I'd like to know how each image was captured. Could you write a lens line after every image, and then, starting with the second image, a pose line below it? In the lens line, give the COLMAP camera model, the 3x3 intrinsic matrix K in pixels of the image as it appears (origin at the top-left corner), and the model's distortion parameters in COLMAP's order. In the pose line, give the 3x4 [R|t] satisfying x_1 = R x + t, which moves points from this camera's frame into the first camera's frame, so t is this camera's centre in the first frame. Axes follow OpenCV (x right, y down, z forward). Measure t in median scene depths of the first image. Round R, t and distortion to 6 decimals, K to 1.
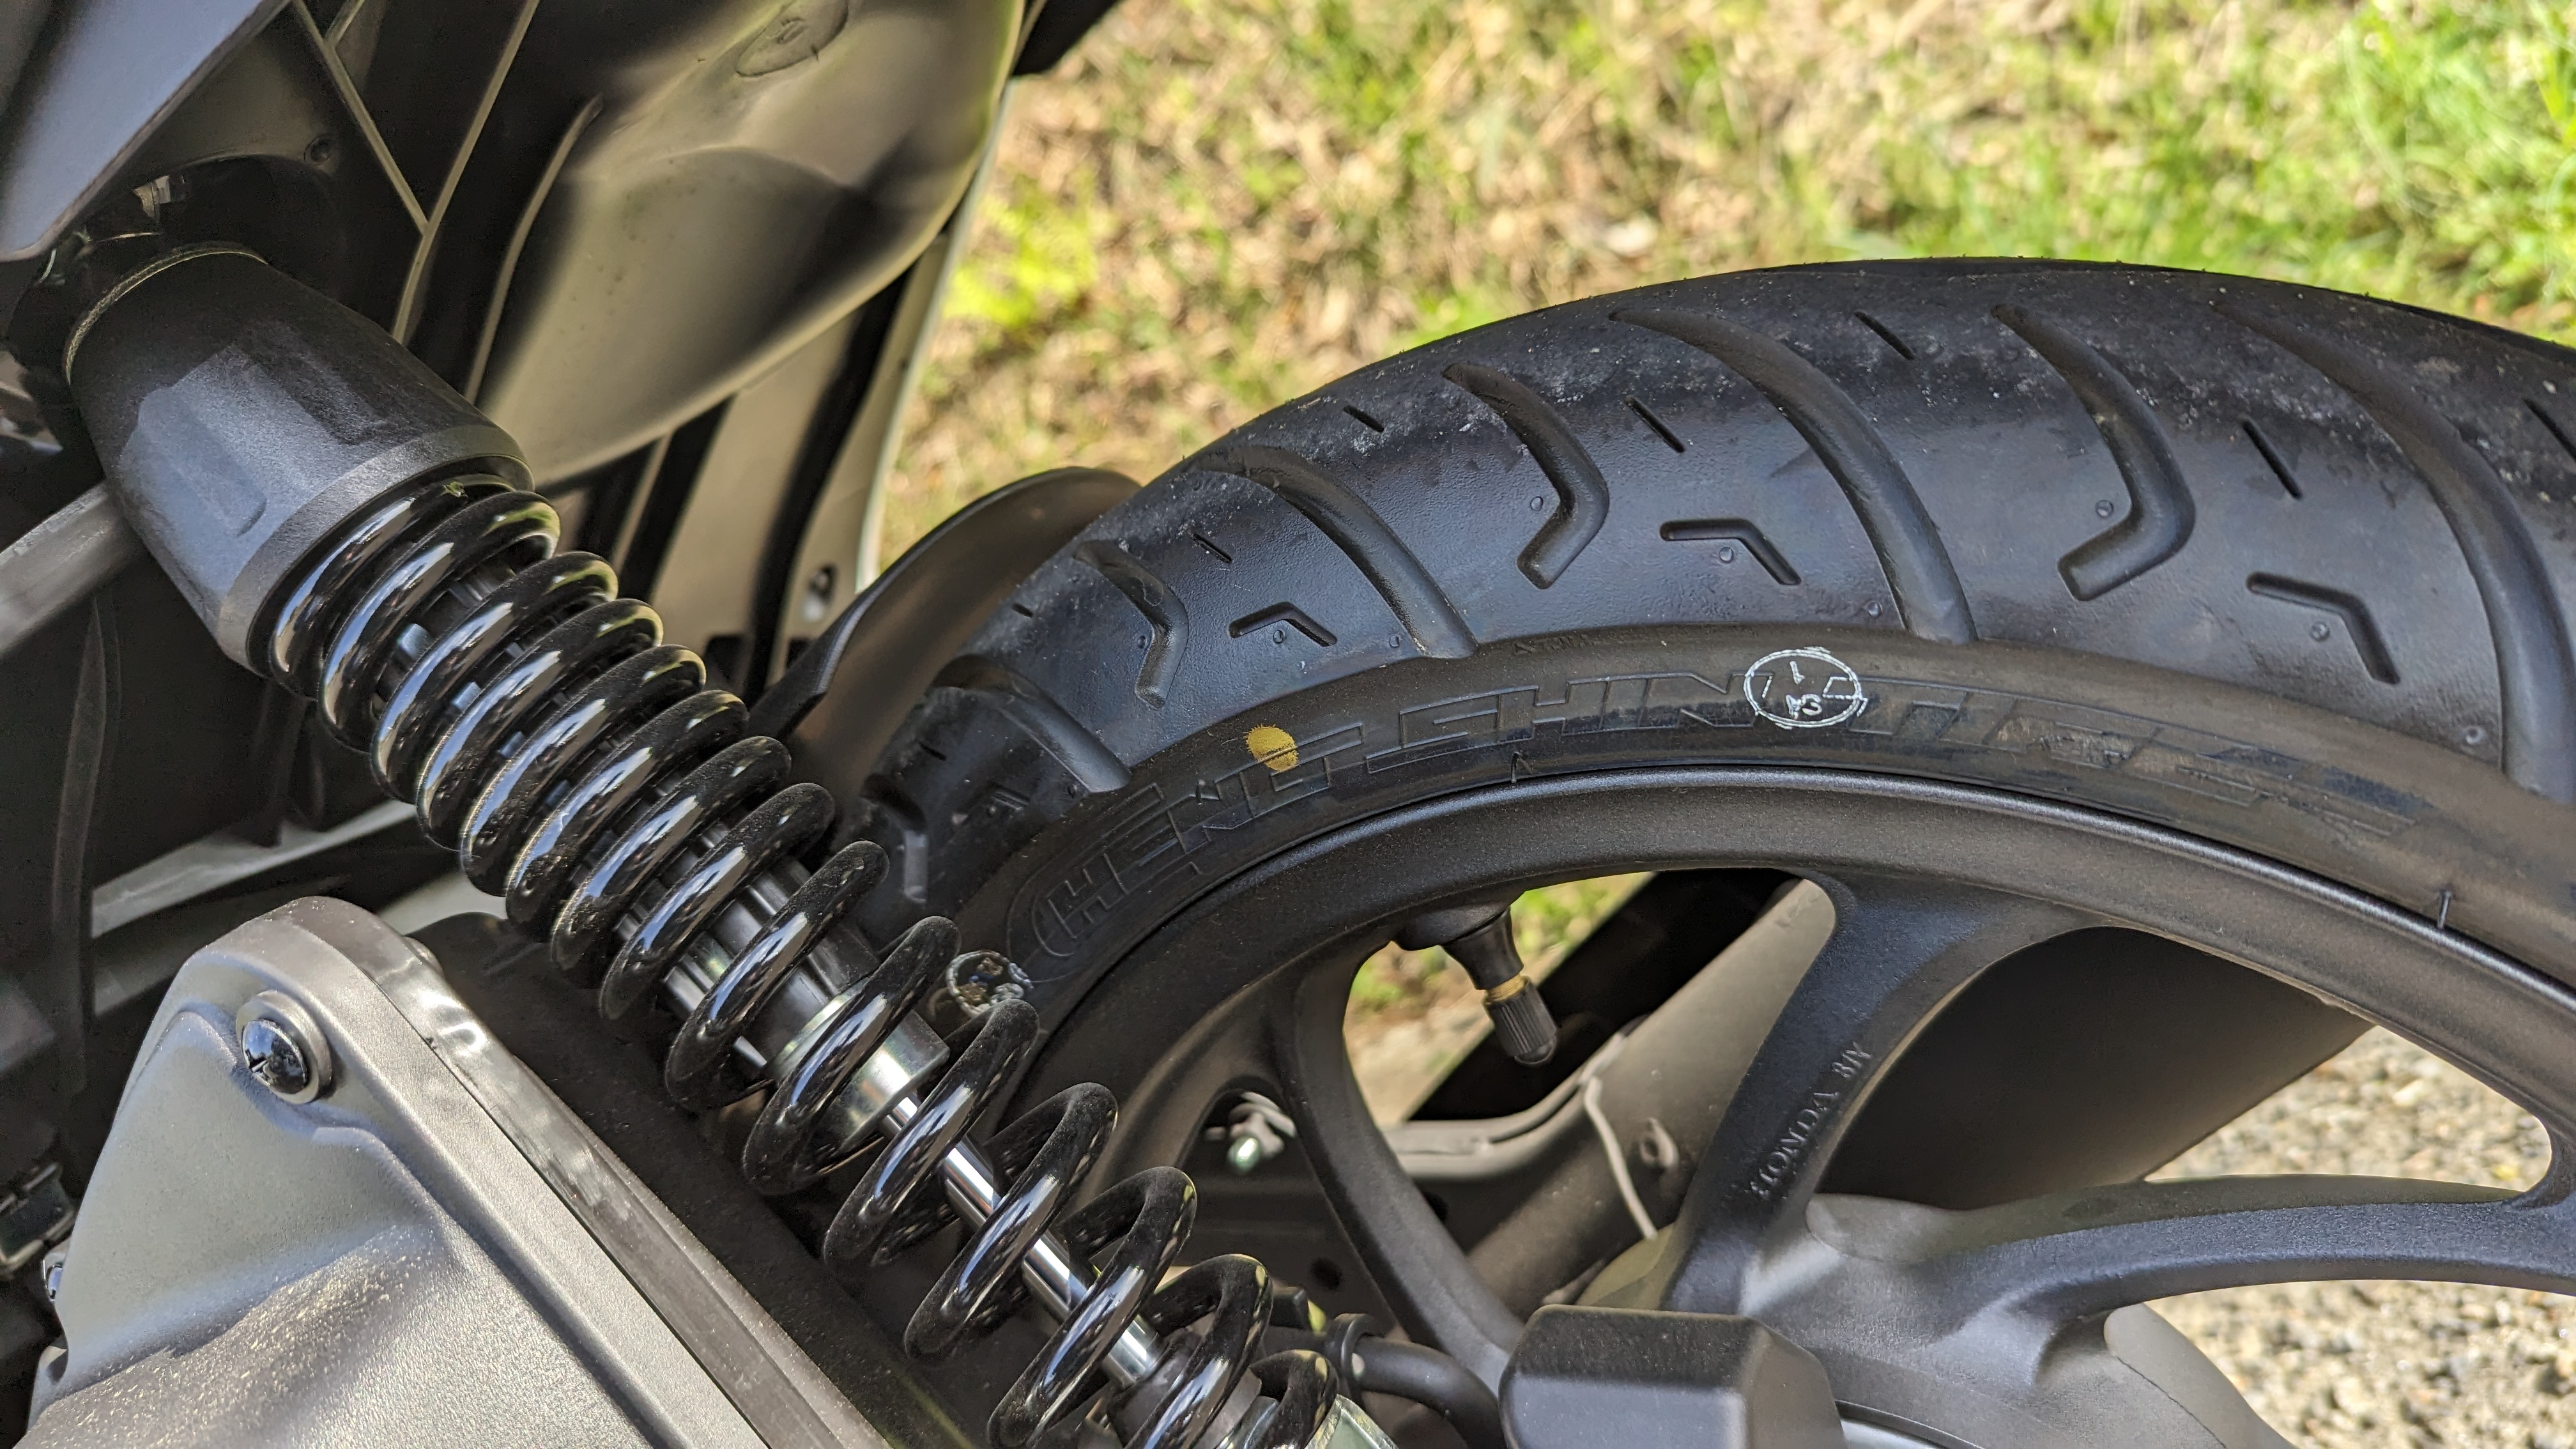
lens RADIAL K [[1936.3, 0, 1269.3], [0, 1936.3, 728.5], [0, 0, 1]] dist [-0.010692, -0.039216]
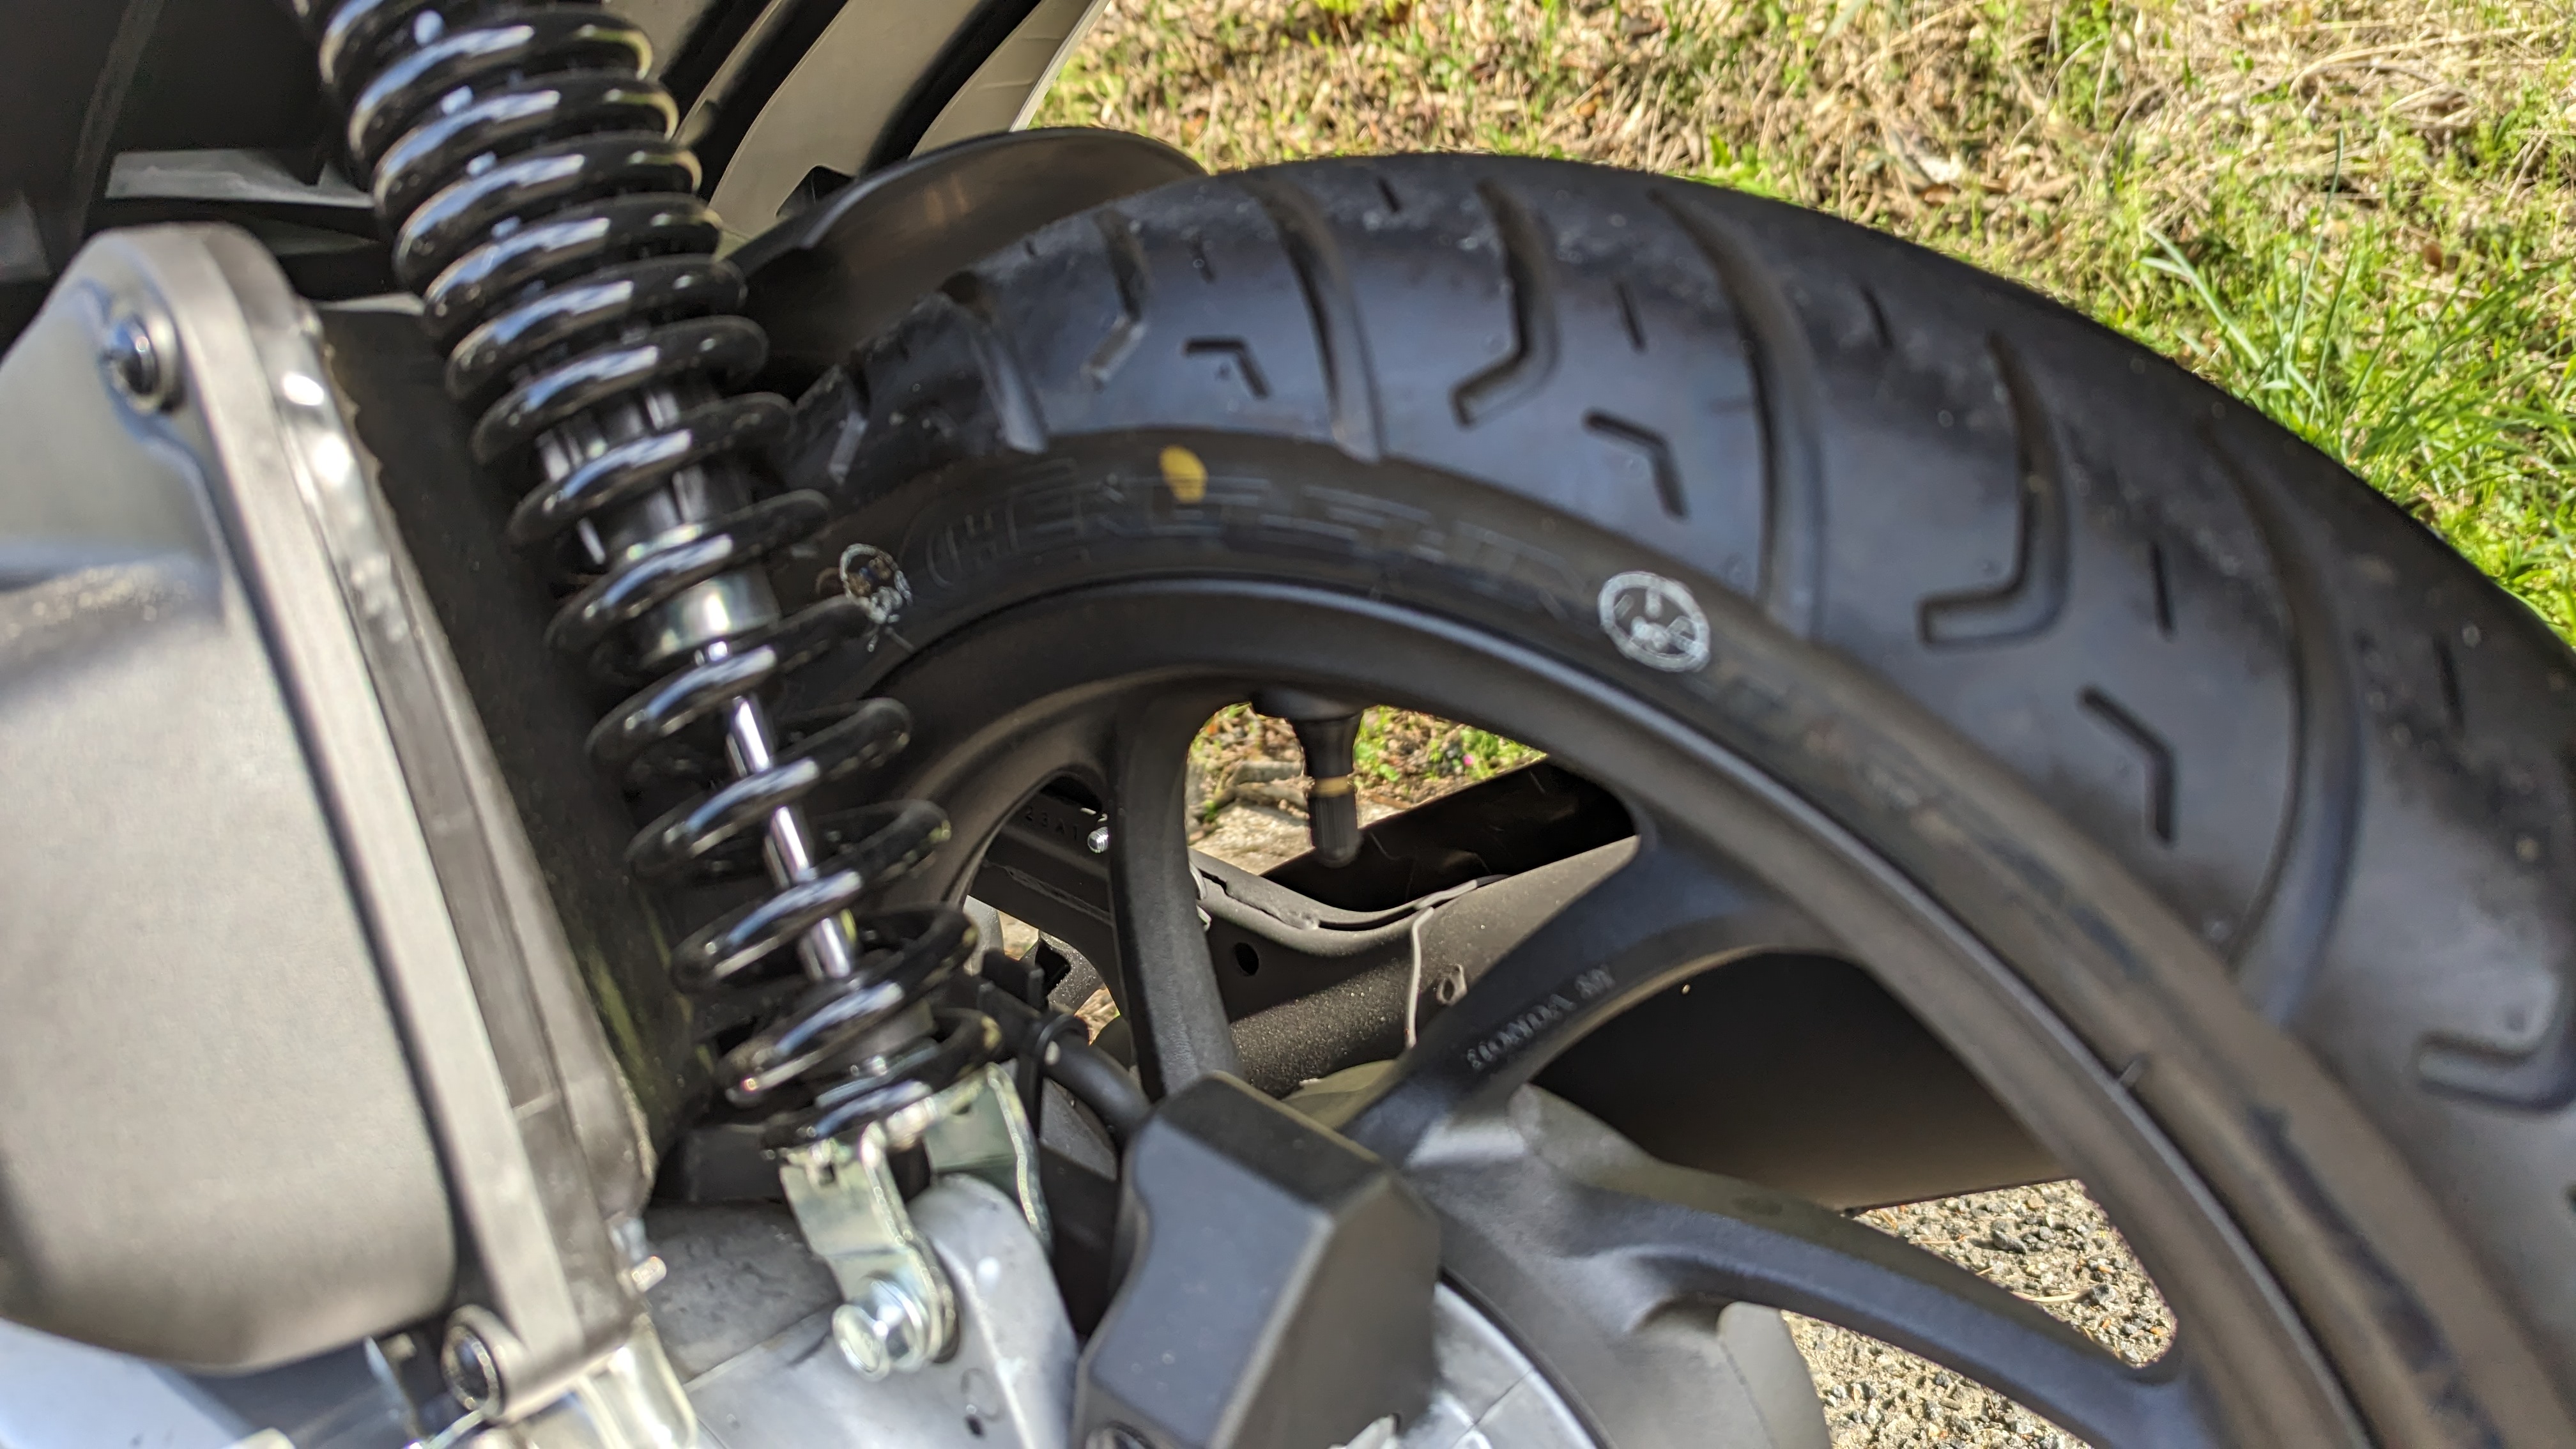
lens RADIAL K [[1894.6, 0, 1288.0], [0, 1894.6, 724.5], [0, 0, 1]] dist [0.092979, -0.154374]
pose [[0.916571, 0.399201, -0.023163, 0.132302], [-0.392715, 0.909563, 0.135902, -0.028060], [0.075321, -0.115468, 0.990451, 0.002261]]
